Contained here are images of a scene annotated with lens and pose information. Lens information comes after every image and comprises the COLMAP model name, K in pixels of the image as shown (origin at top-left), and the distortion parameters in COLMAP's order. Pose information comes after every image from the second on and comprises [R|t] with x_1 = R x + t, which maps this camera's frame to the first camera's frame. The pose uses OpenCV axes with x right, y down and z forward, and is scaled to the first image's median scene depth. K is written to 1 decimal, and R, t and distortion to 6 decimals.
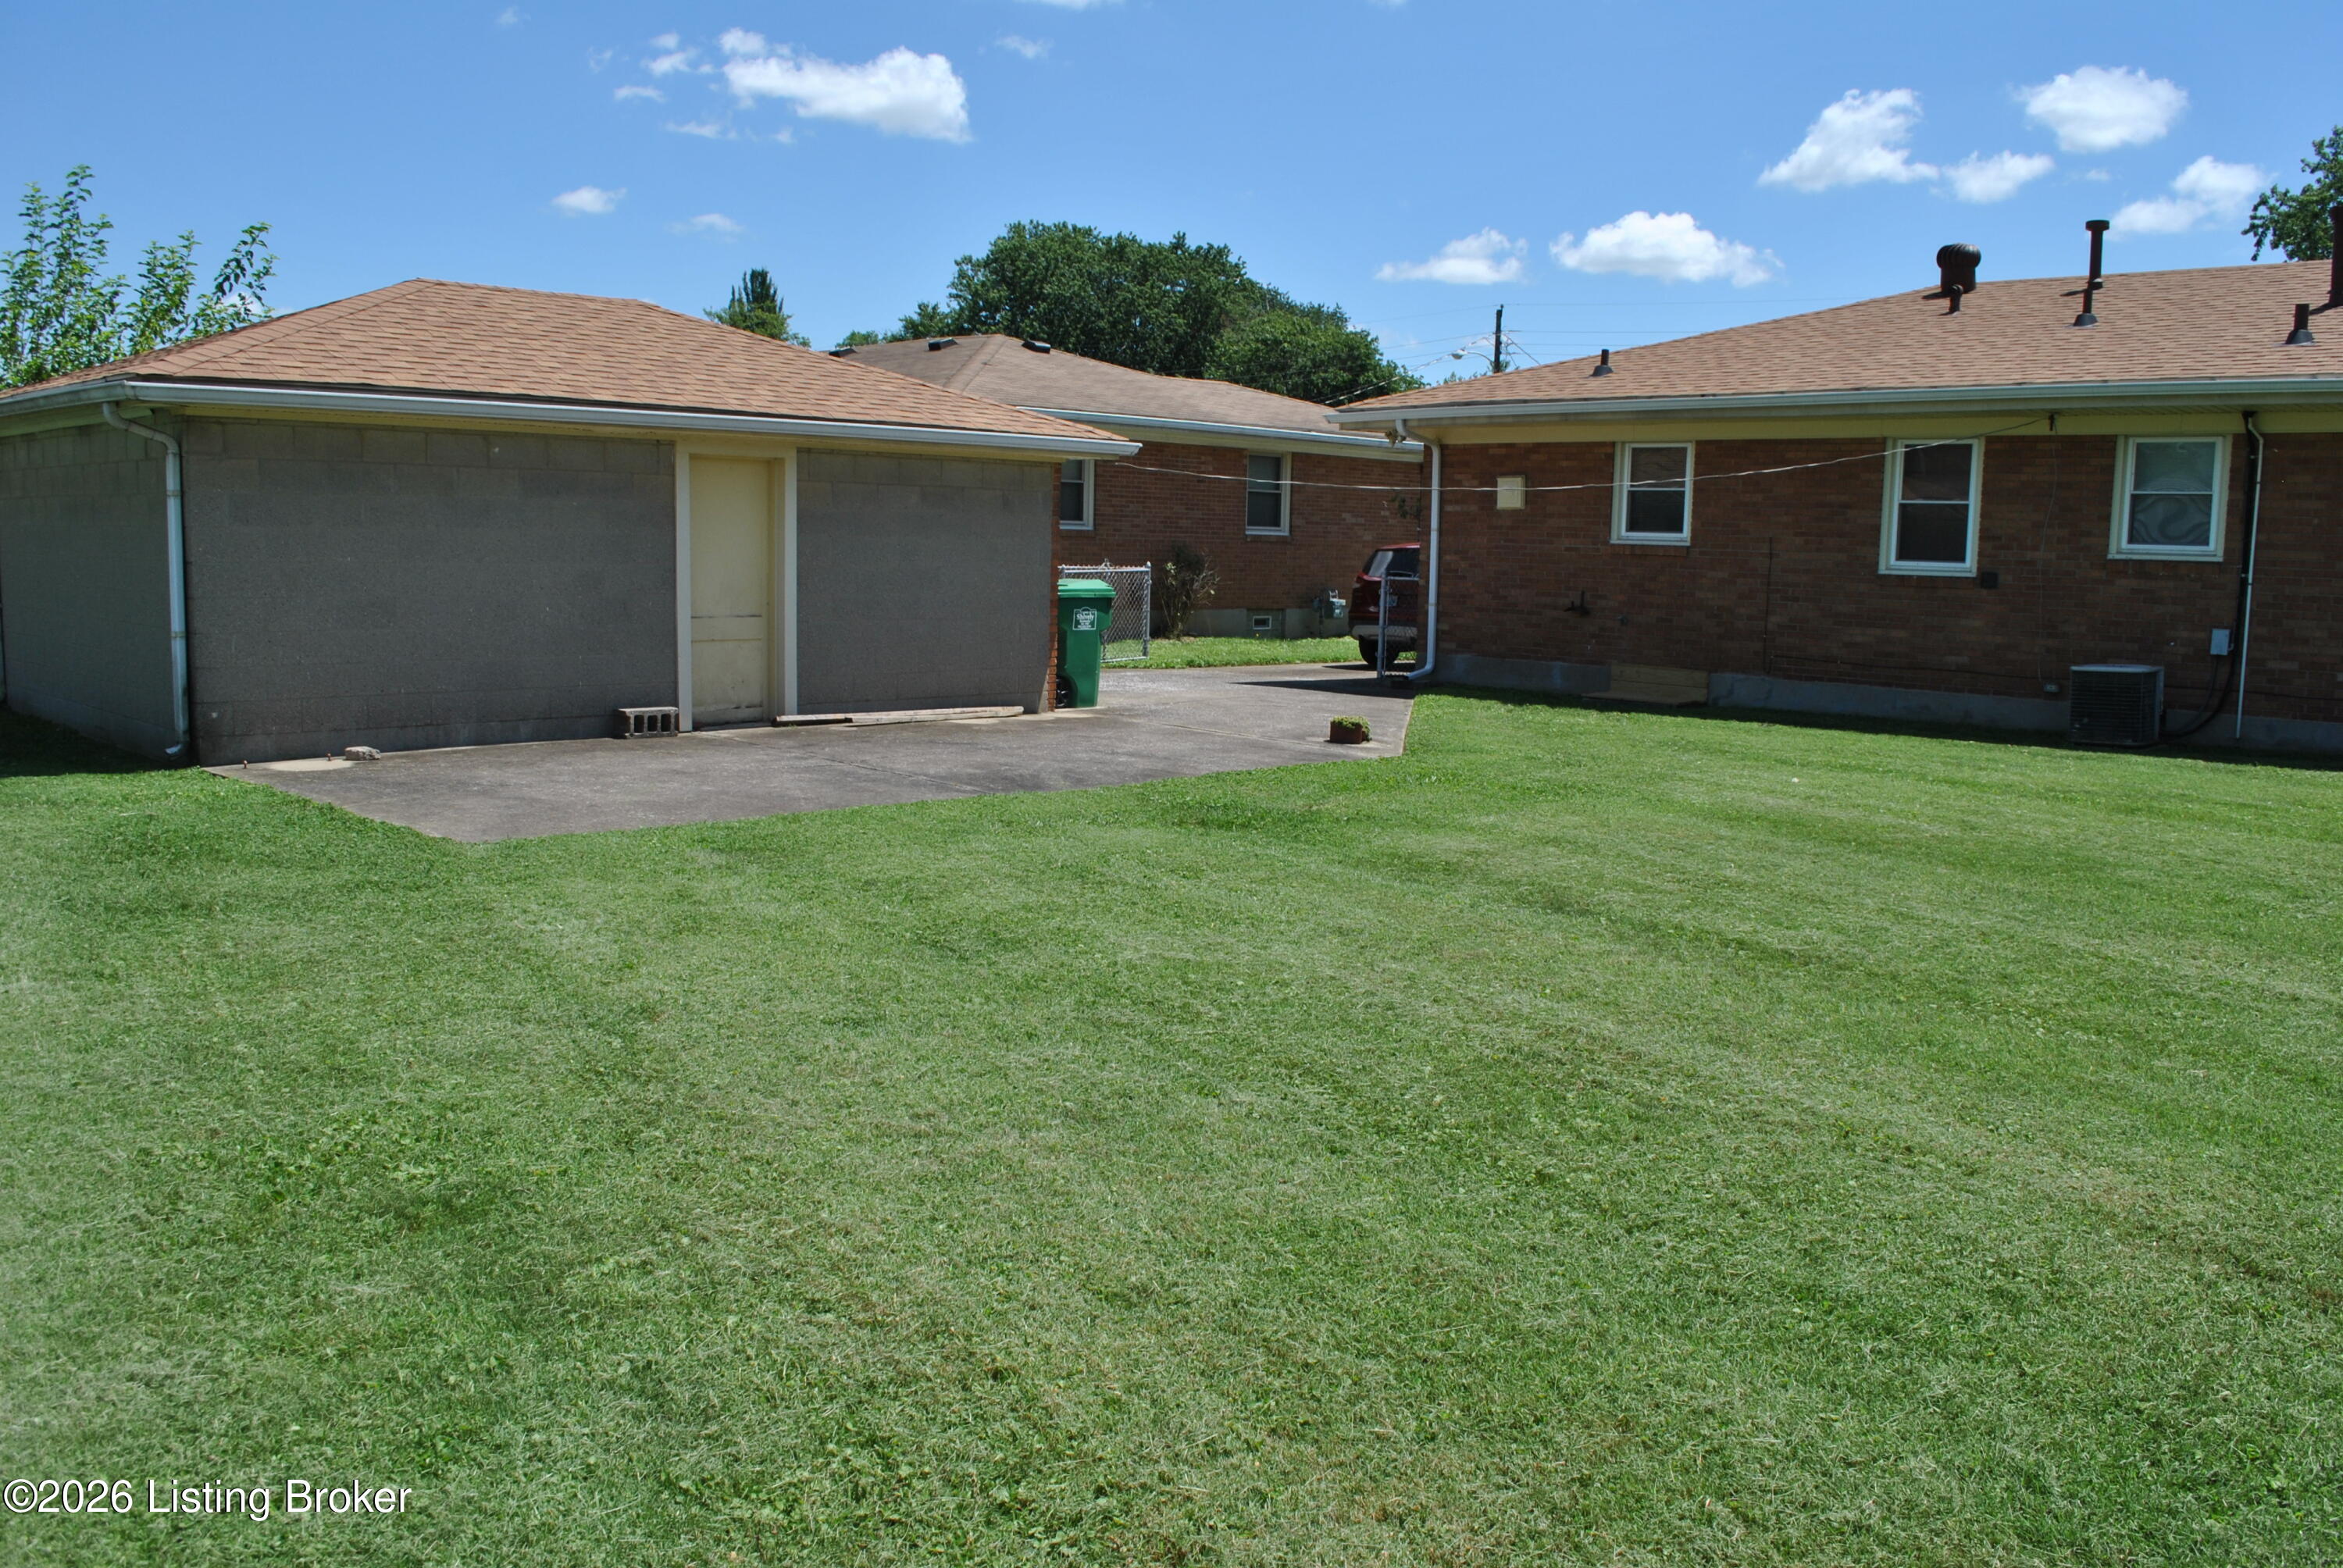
lens RADIAL K [[1896.3, 0, 1206.6], [0, 1896.3, 786.9], [0, 0, 1]] dist [-0.074507, -0.001470]
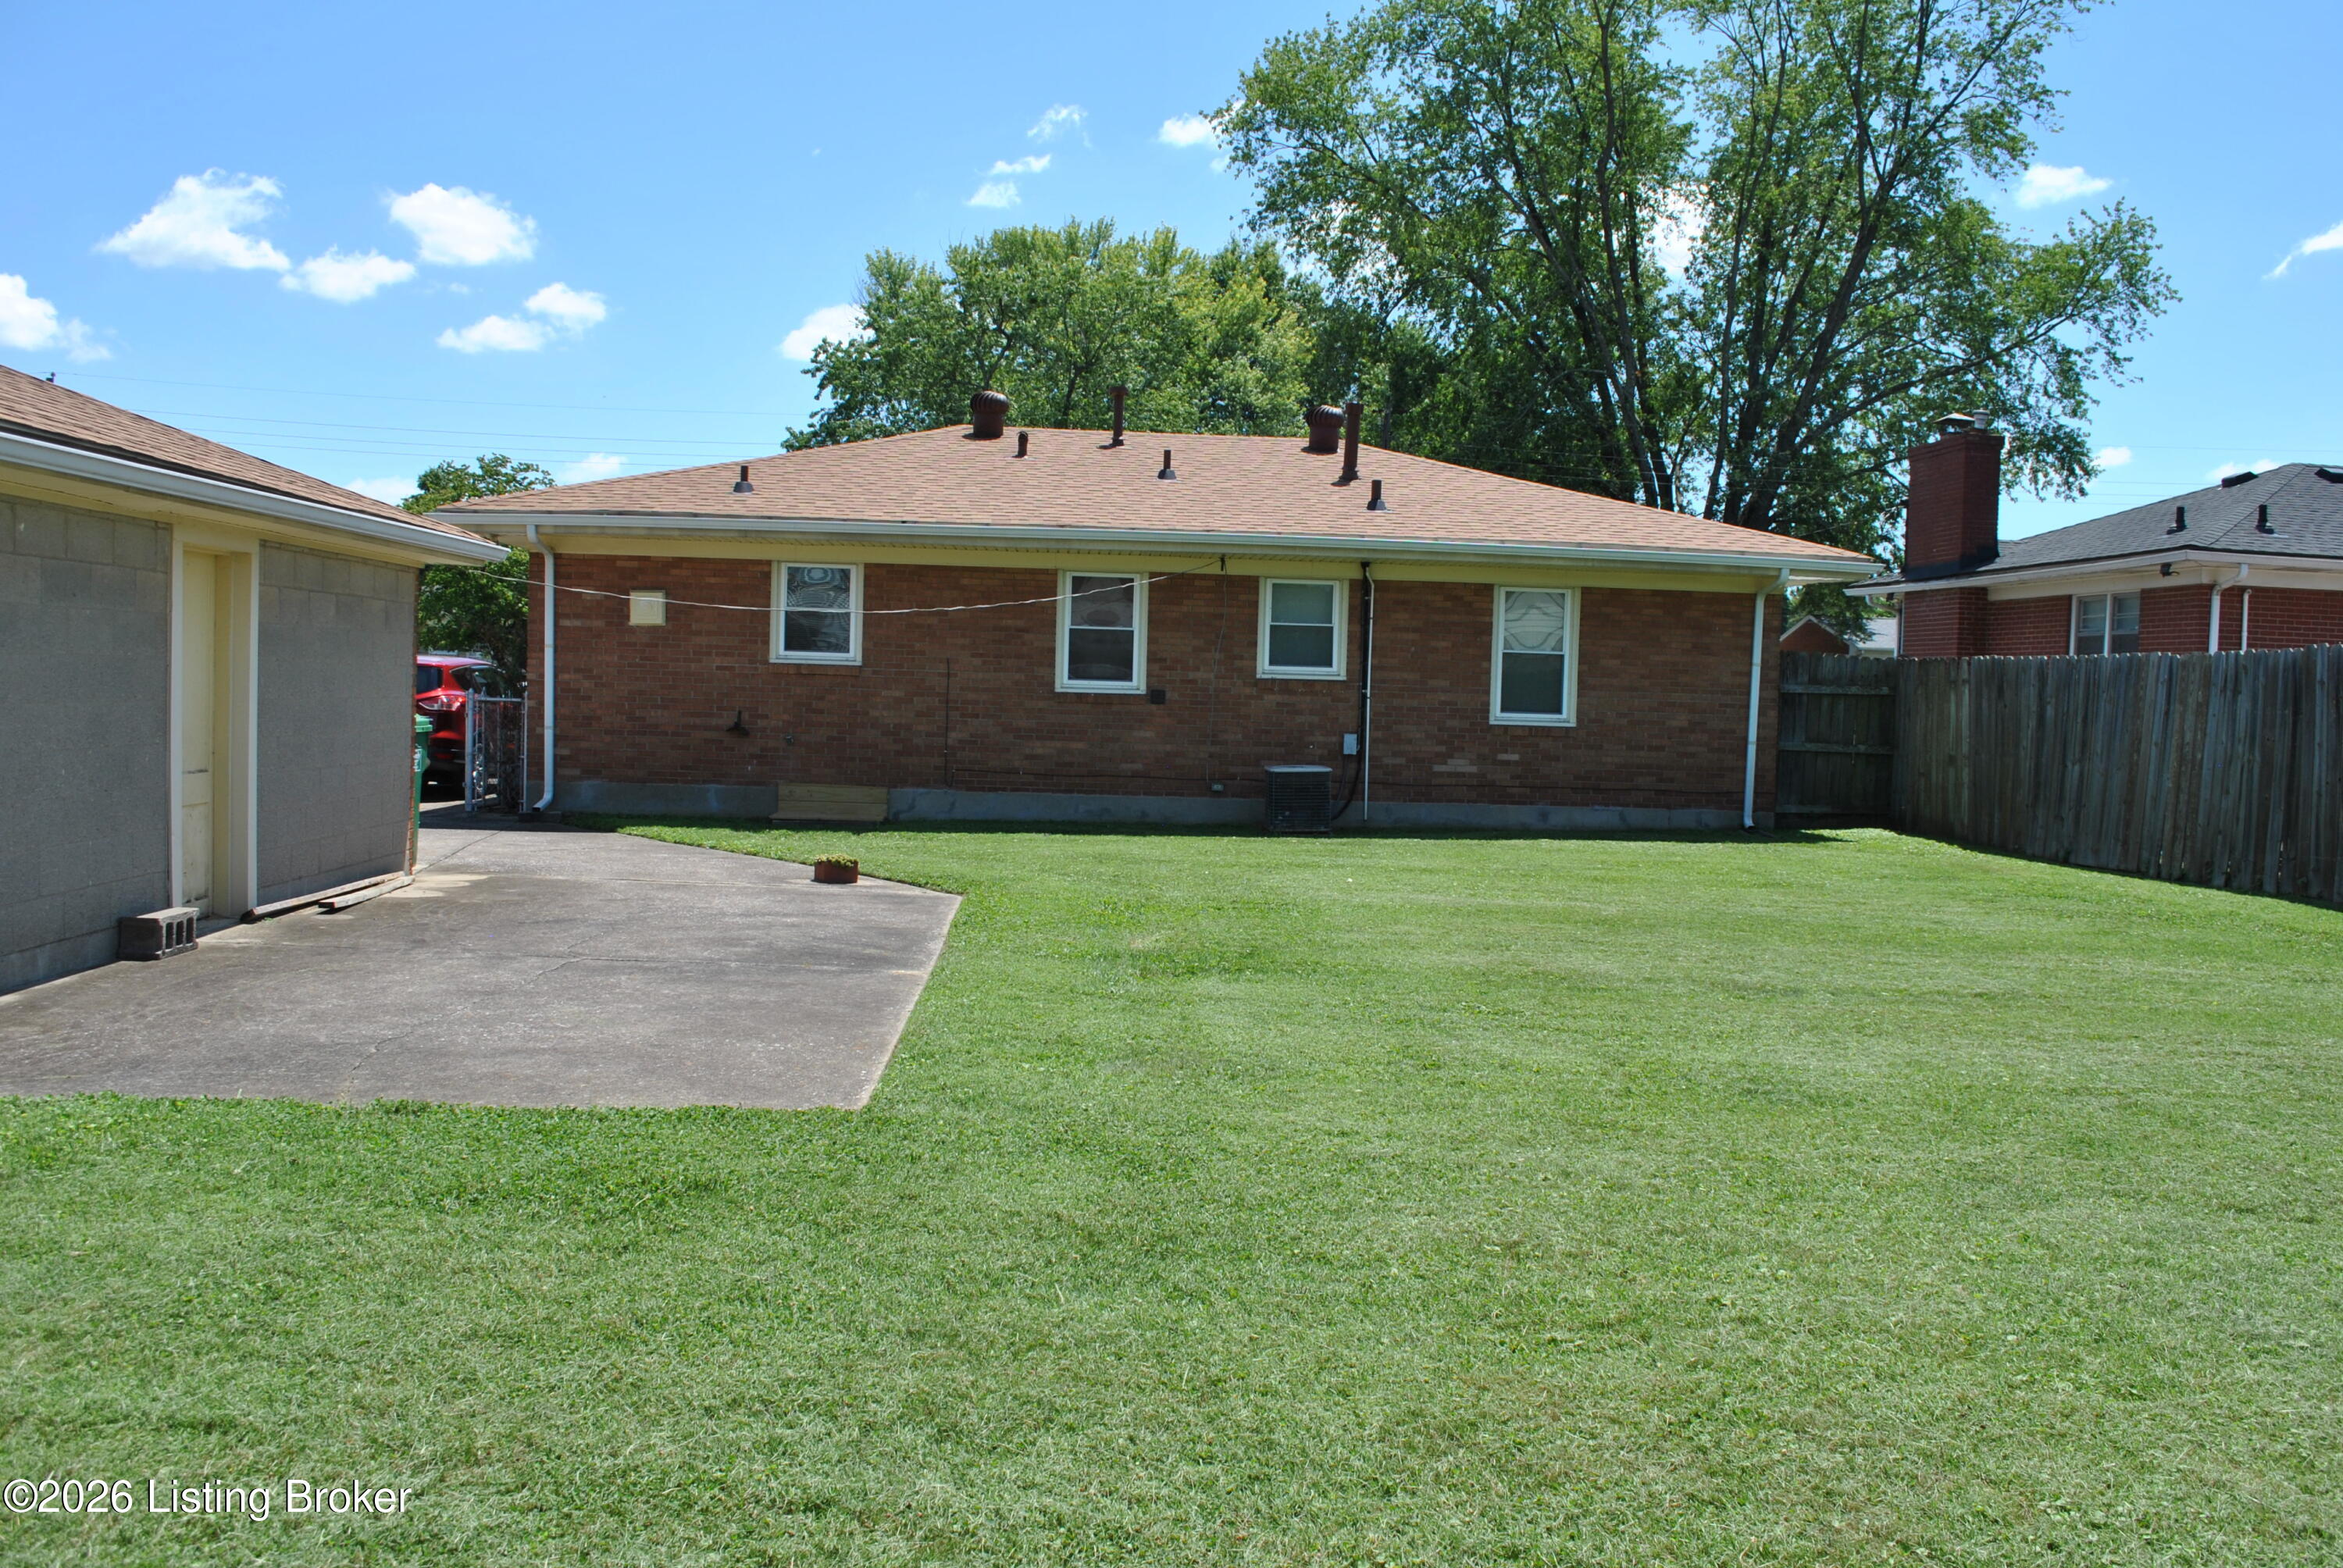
lens RADIAL K [[1896.3, 0, 1206.6], [0, 1896.3, 786.9], [0, 0, 1]] dist [-0.074507, -0.001470]
pose [[0.653947, -0.044671, 0.755220, -0.416491], [0.083135, 0.996453, -0.013047, -0.034867], [-0.751958, 0.071318, 0.655341, 0.200480]]
